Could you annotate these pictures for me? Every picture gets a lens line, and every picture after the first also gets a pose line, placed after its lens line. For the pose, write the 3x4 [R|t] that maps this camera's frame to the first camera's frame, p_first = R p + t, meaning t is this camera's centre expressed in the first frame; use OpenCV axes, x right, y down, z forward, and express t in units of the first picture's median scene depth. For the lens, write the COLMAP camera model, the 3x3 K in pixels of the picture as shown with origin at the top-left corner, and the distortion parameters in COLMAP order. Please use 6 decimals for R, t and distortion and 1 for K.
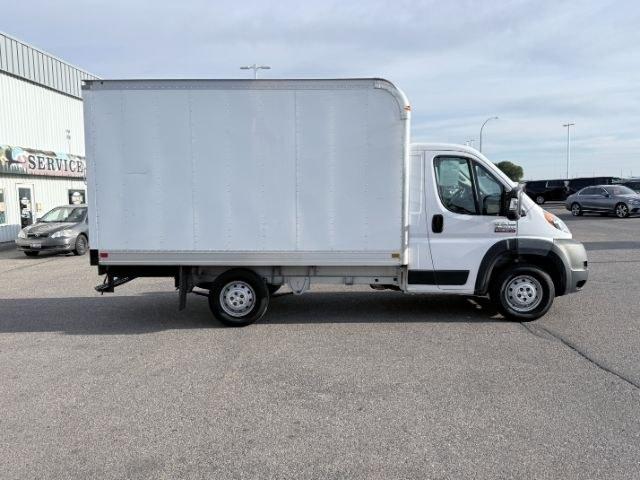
lens RADIAL K [[527.0, 0, 320.8], [0, 527.0, 242.0], [0, 0, 1]] dist [0.071037, -0.062846]
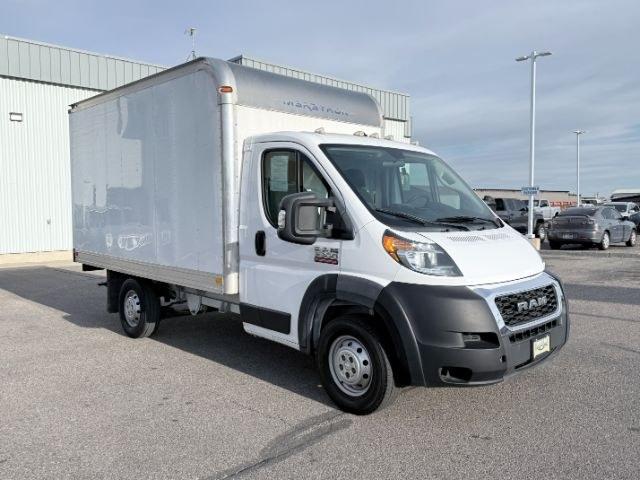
lens RADIAL K [[527.0, 0, 321.2], [0, 527.0, 236.7], [0, 0, 1]] dist [0.071037, -0.062846]
pose [[0.723187, 0.051830, -0.688705, 0.777602], [-0.073015, 0.997330, -0.001616, -0.048252], [0.686782, 0.051454, 0.725040, 0.533252]]
